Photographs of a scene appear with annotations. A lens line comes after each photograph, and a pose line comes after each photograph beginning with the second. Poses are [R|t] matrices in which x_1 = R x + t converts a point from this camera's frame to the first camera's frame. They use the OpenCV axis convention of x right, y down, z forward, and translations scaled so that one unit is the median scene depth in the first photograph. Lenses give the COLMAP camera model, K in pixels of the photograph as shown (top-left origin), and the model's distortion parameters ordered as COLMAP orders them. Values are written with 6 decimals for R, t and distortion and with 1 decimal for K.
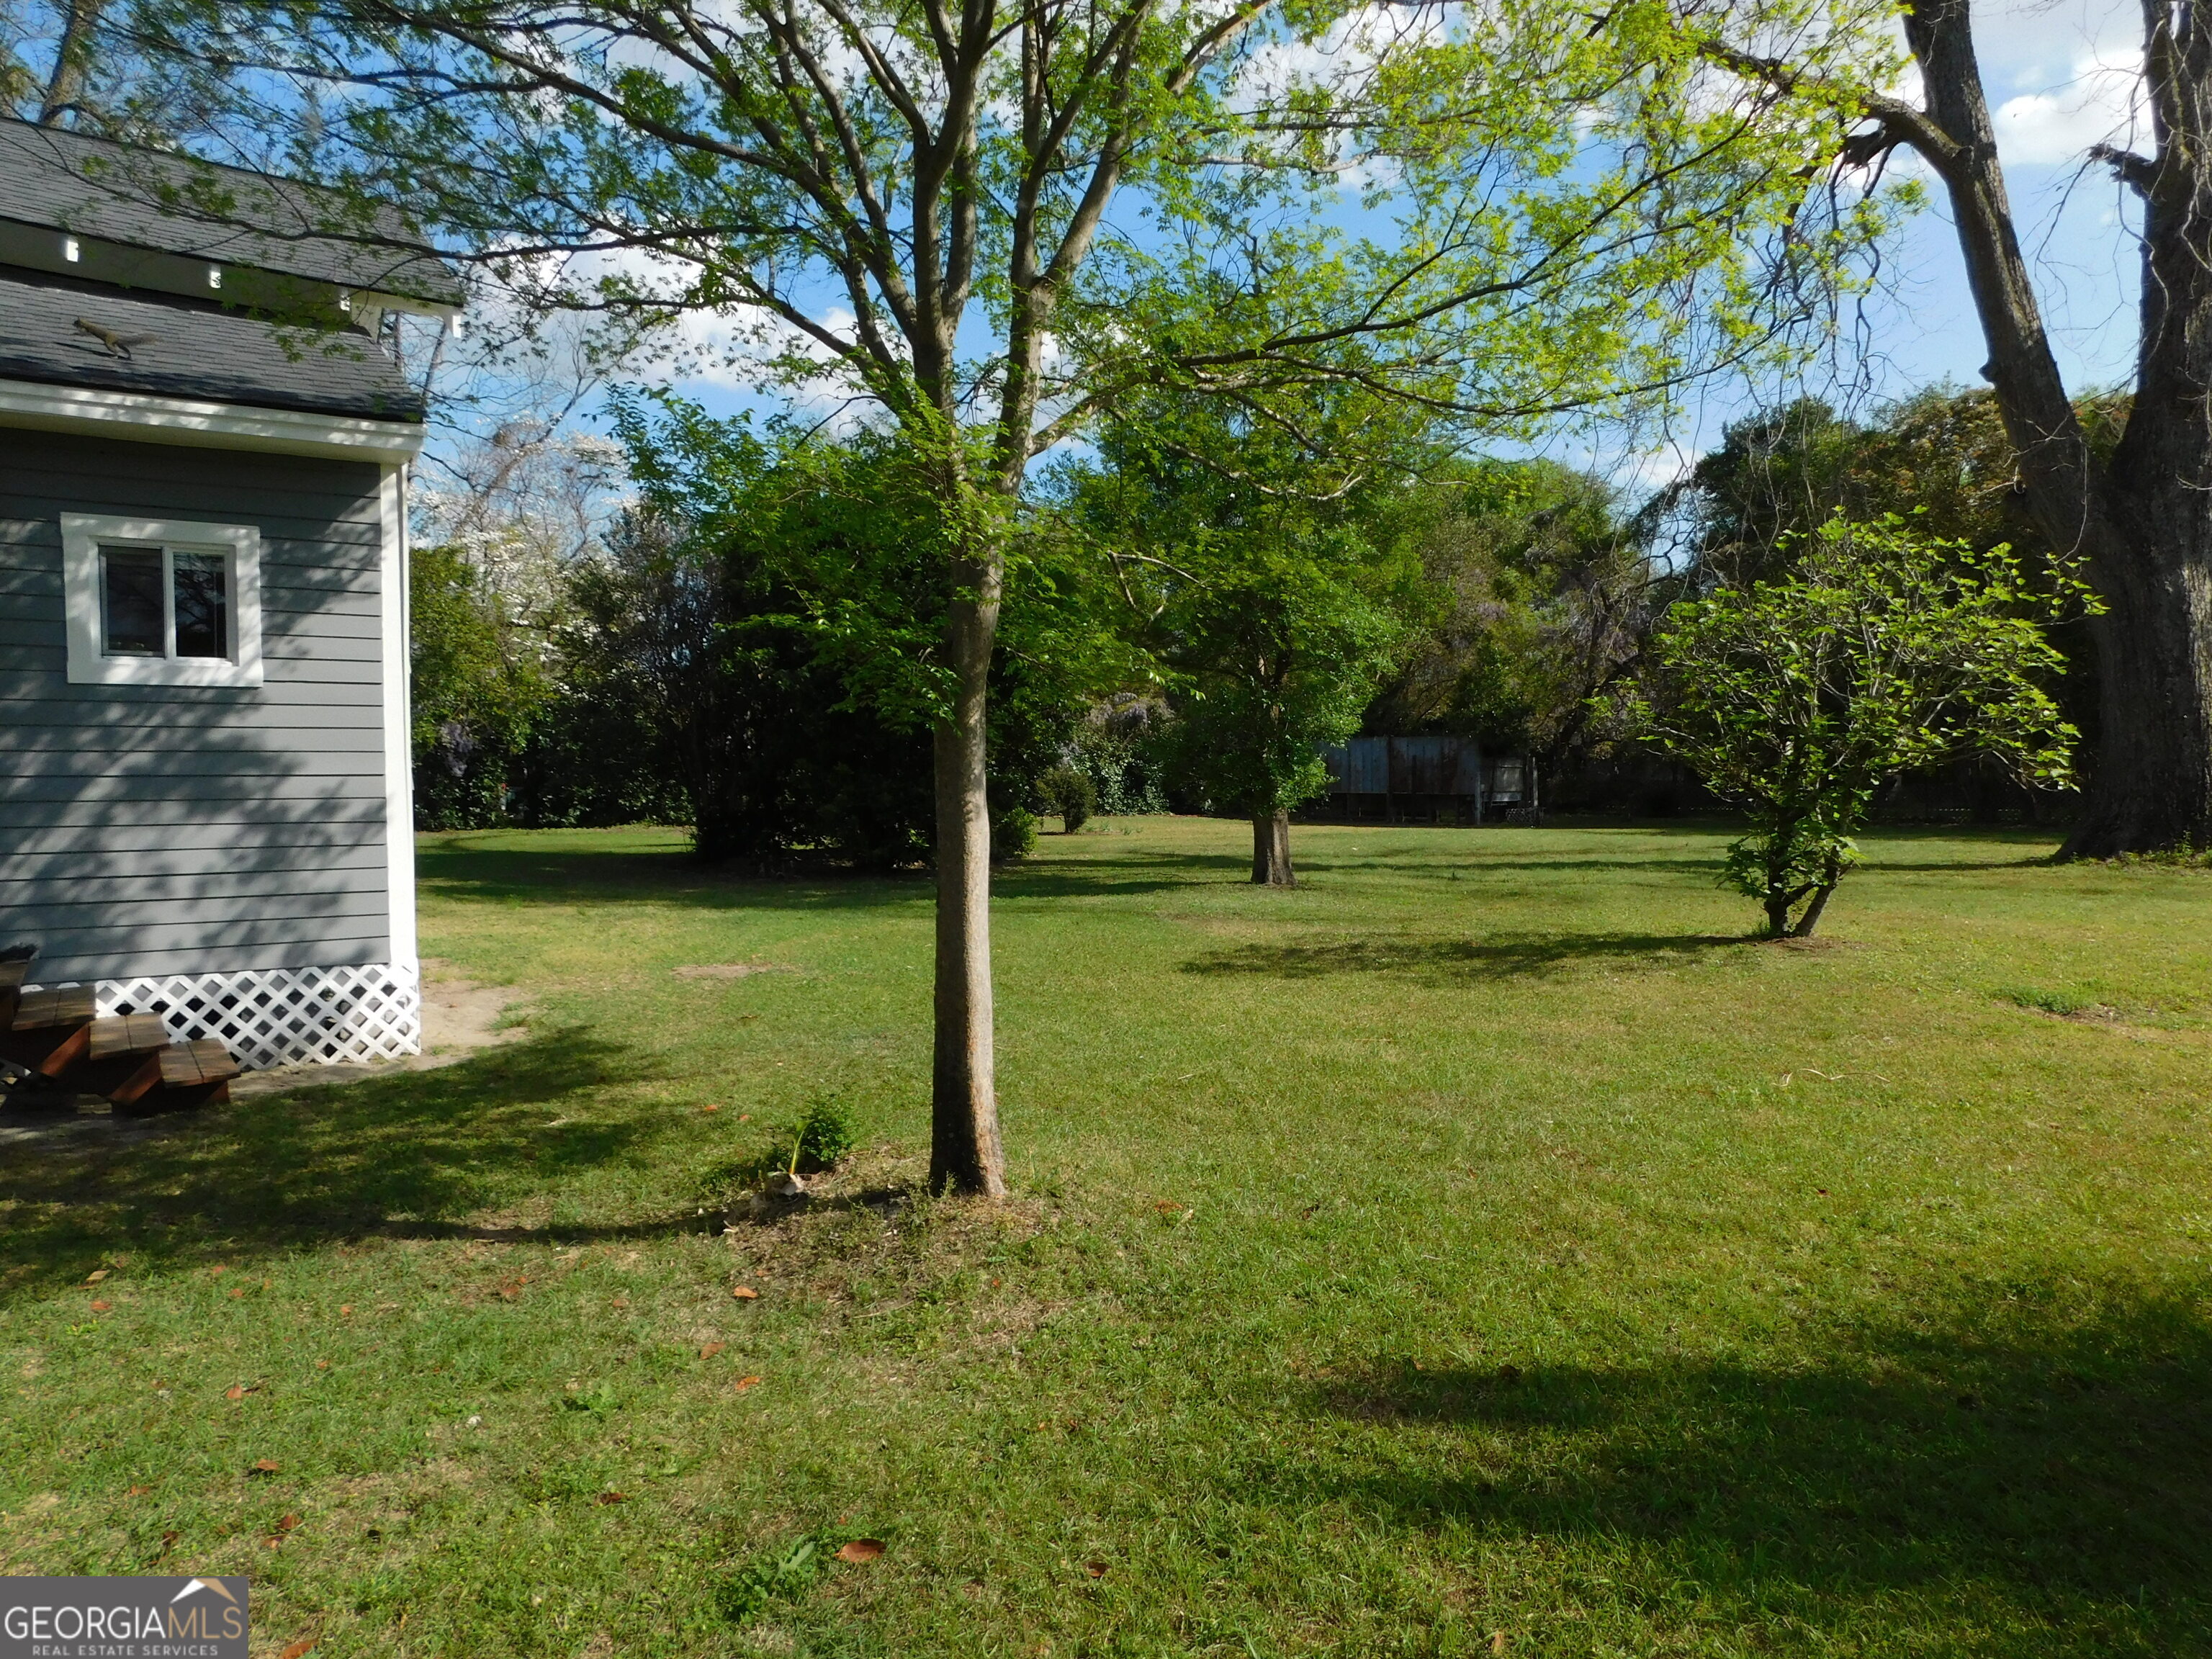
lens RADIAL K [[1464.0, 0, 1113.5], [0, 1464.0, 823.6], [0, 0, 1]] dist [-0.070824, 0.057775]
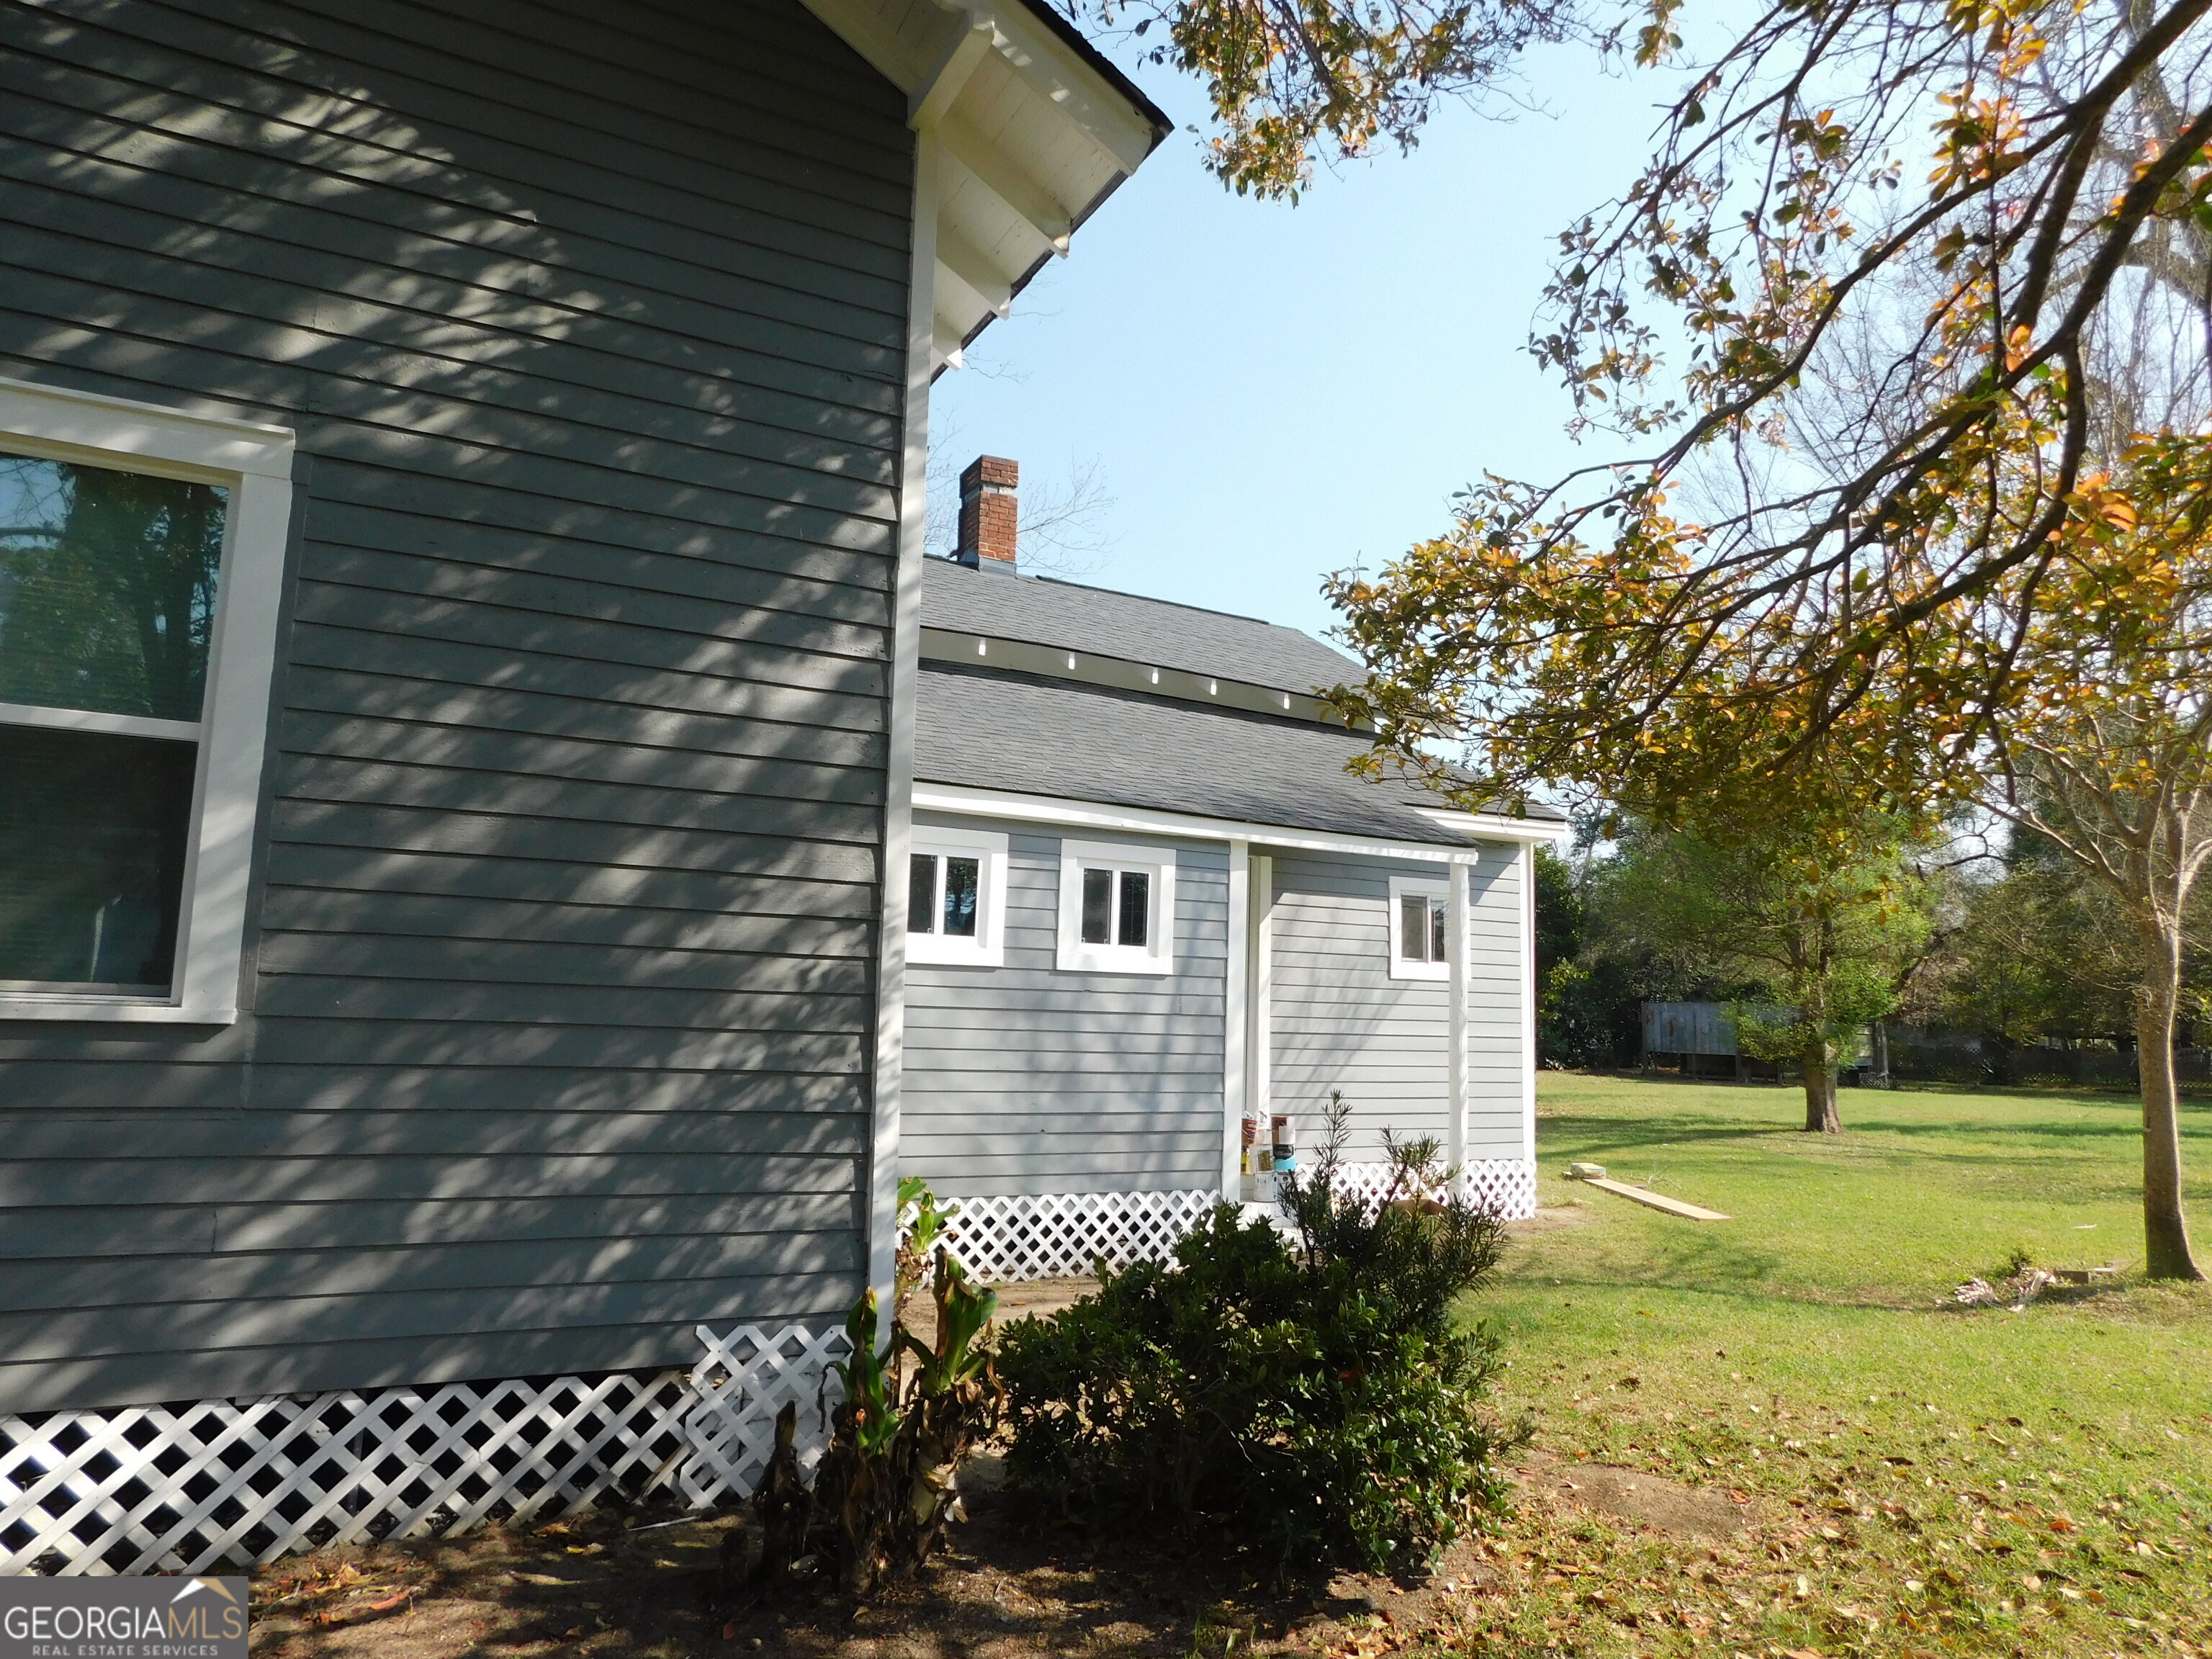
lens RADIAL K [[1464.0, 0, 1113.5], [0, 1464.0, 823.6], [0, 0, 1]] dist [-0.070824, 0.057775]
pose [[0.993148, 0.013684, -0.116056, -0.500614], [-0.033512, 0.984758, -0.170672, 0.014015], [0.111951, 0.173392, 0.978469, -0.426867]]
